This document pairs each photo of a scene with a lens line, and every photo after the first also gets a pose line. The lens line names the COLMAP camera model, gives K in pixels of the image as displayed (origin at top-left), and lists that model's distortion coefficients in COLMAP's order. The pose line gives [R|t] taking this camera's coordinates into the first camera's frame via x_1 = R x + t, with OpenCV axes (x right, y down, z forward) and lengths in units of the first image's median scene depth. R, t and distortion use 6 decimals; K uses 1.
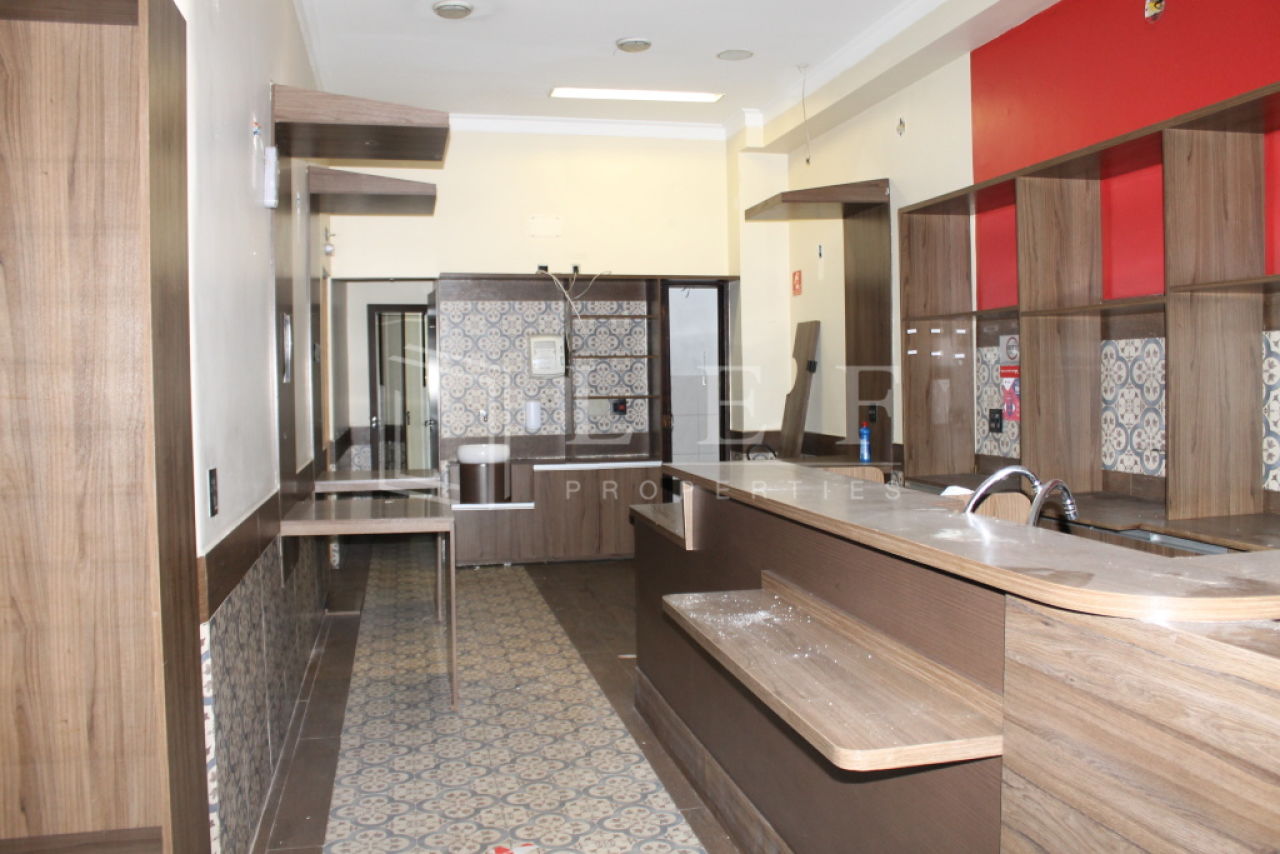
lens RADIAL K [[1099.6, 0, 640.0], [0, 1099.6, 427.0], [0, 0, 1]] dist [-0.167389, 0.152937]
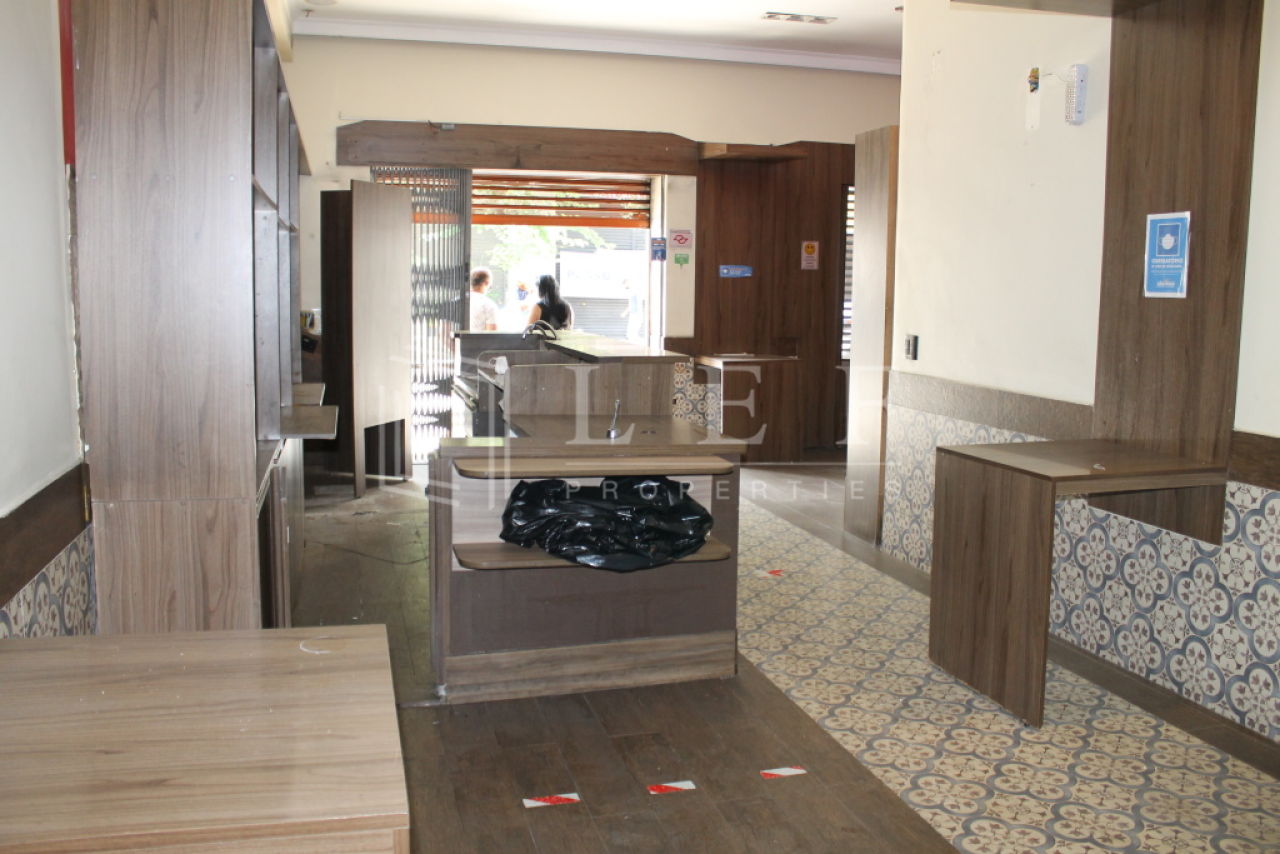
lens RADIAL K [[1099.6, 0, 640.0], [0, 1099.6, 427.0], [0, 0, 1]] dist [-0.167389, 0.152937]
pose [[-0.998859, 0.011404, -0.046380, 0.115930], [0.003379, 0.985516, 0.169550, -0.086608], [0.047642, 0.169199, -0.984430, 1.903987]]
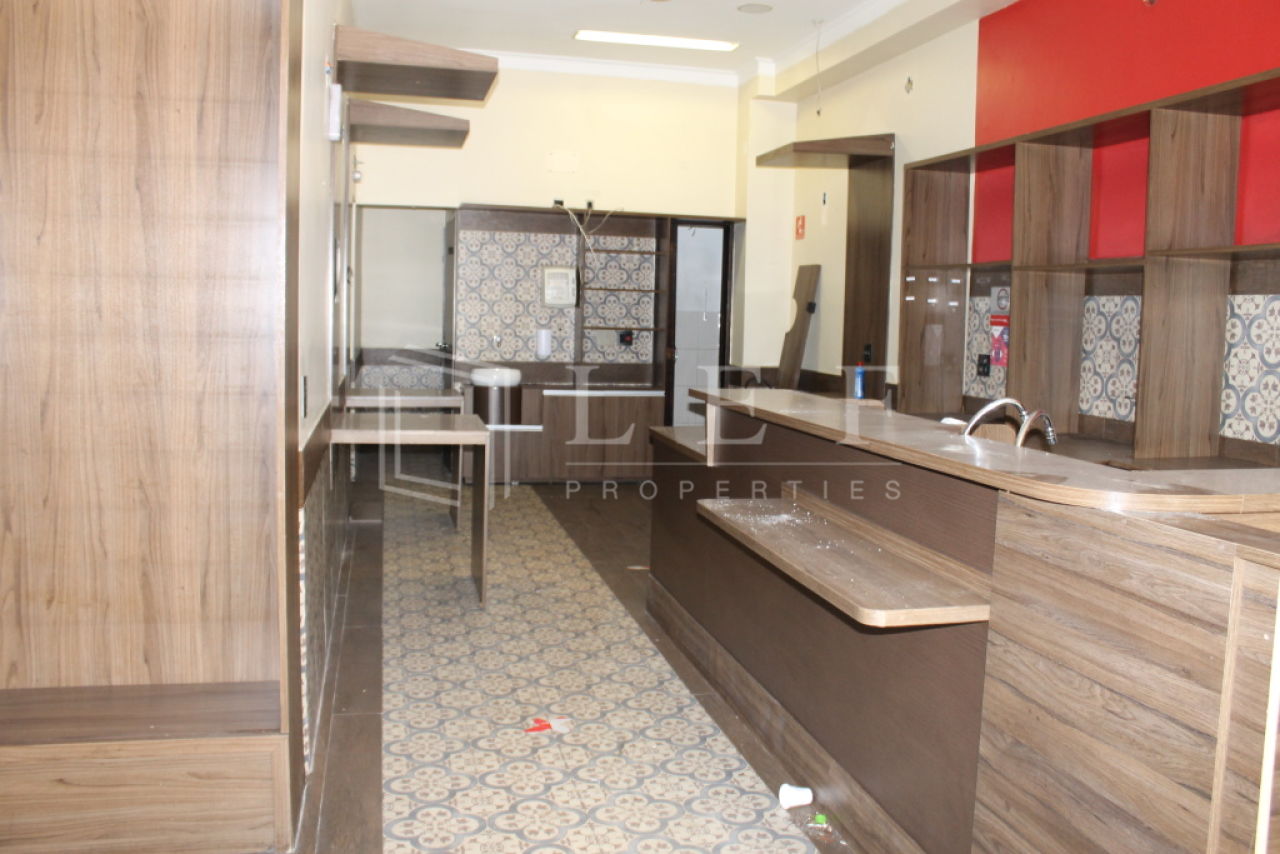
lens RADIAL K [[1099.6, 0, 640.0], [0, 1099.6, 427.0], [0, 0, 1]] dist [-0.167389, 0.152937]
pose [[0.999015, 0.039745, 0.019742, -0.042198], [-0.040850, 0.997414, 0.059128, 0.007068], [-0.017341, -0.059876, 0.998055, -0.099132]]
